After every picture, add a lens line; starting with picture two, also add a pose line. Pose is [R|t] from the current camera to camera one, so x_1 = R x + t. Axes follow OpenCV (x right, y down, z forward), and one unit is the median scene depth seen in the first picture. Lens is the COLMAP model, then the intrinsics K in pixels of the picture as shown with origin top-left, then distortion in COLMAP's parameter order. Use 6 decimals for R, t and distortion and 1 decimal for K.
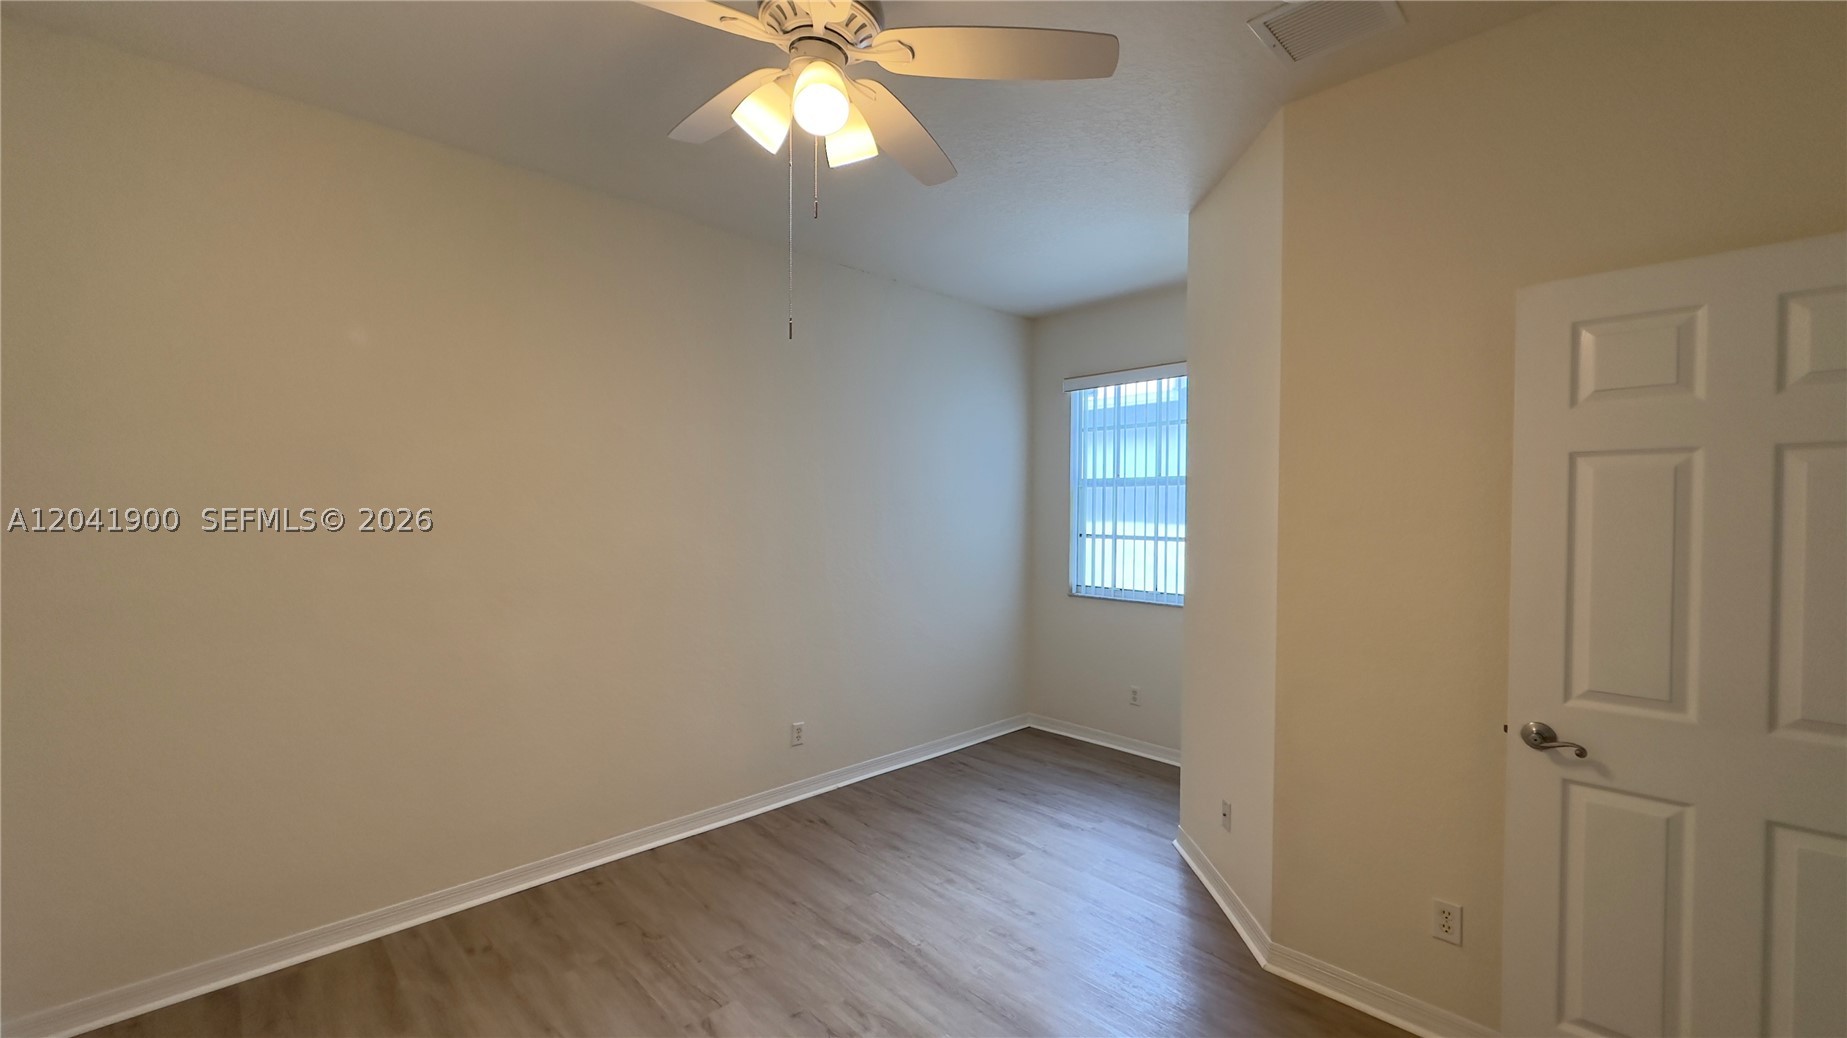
lens RADIAL K [[735.0, 0, 926.2], [0, 735.0, 518.8], [0, 0, 1]] dist [-0.003661, 0.001688]
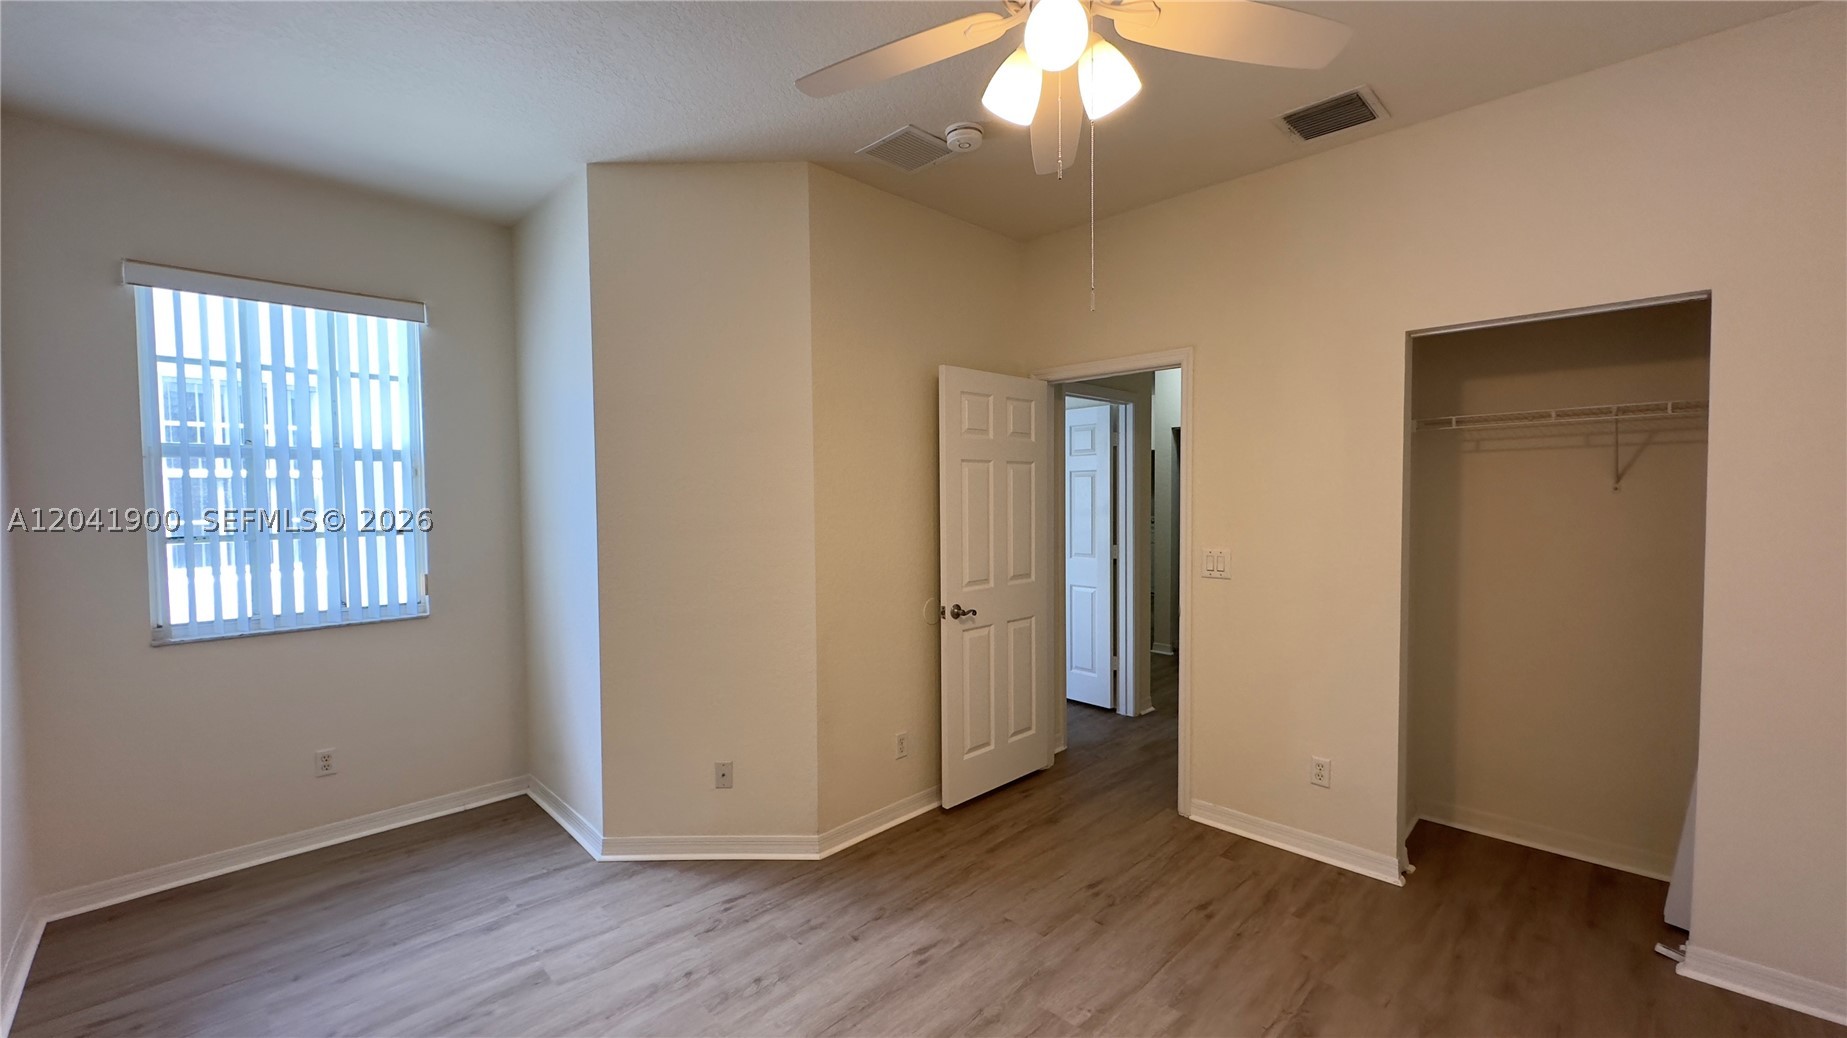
lens RADIAL K [[735.0, 0, 923.9], [0, 735.0, 519.8], [0, 0, 1]] dist [-0.003661, 0.001688]
pose [[-0.011126, -0.043745, 0.998981, -0.479221], [0.018758, 0.998858, 0.043949, -0.009222], [-0.999762, 0.019228, -0.010293, 0.519292]]
